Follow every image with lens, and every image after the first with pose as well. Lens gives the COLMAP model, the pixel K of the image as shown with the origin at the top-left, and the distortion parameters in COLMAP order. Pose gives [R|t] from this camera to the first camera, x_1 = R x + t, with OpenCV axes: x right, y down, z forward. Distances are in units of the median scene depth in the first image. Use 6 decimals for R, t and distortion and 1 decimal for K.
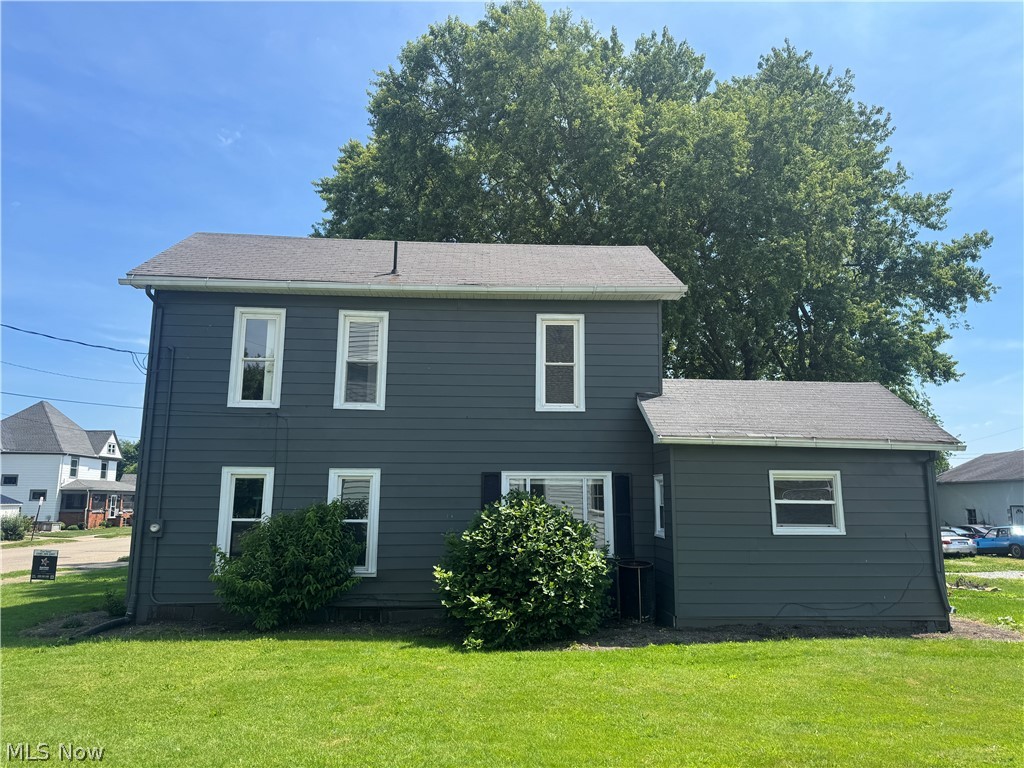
lens RADIAL K [[710.4, 0, 512.5], [0, 710.4, 384.7], [0, 0, 1]] dist [0.100641, -0.146399]
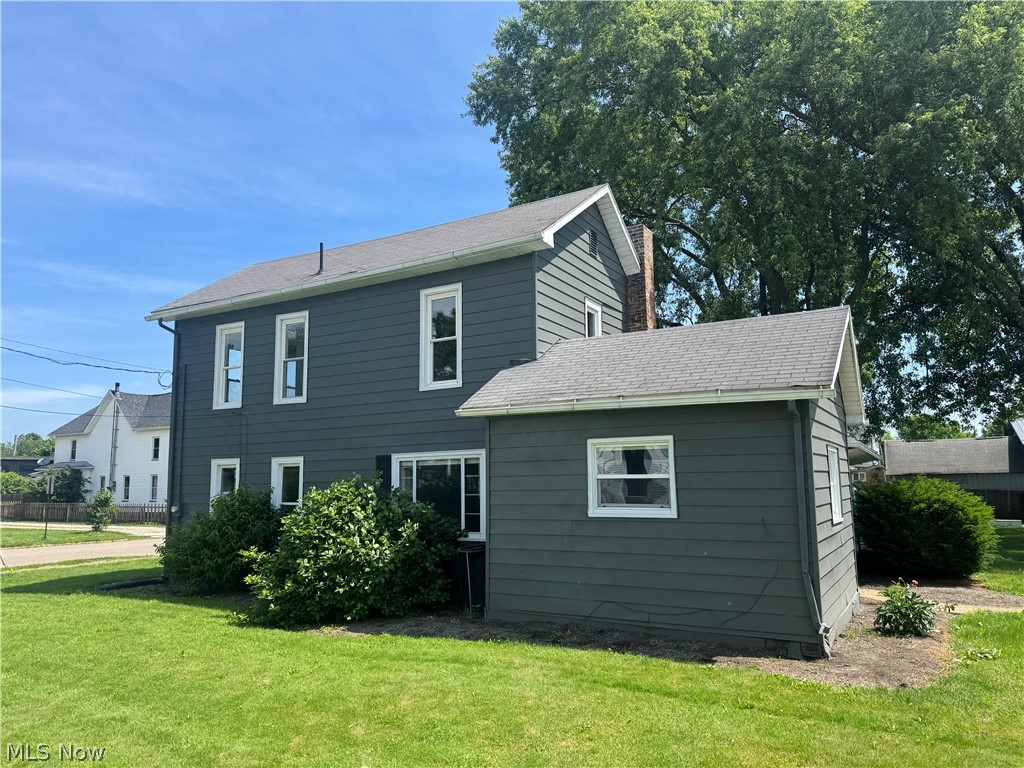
lens RADIAL K [[710.4, 0, 512.5], [0, 710.4, 384.7], [0, 0, 1]] dist [0.100641, -0.146399]
pose [[0.839831, -0.091790, -0.535032, 0.714875], [0.108649, 0.994080, 0.000000, 0.046398], [0.531865, -0.058131, 0.844832, 0.263277]]
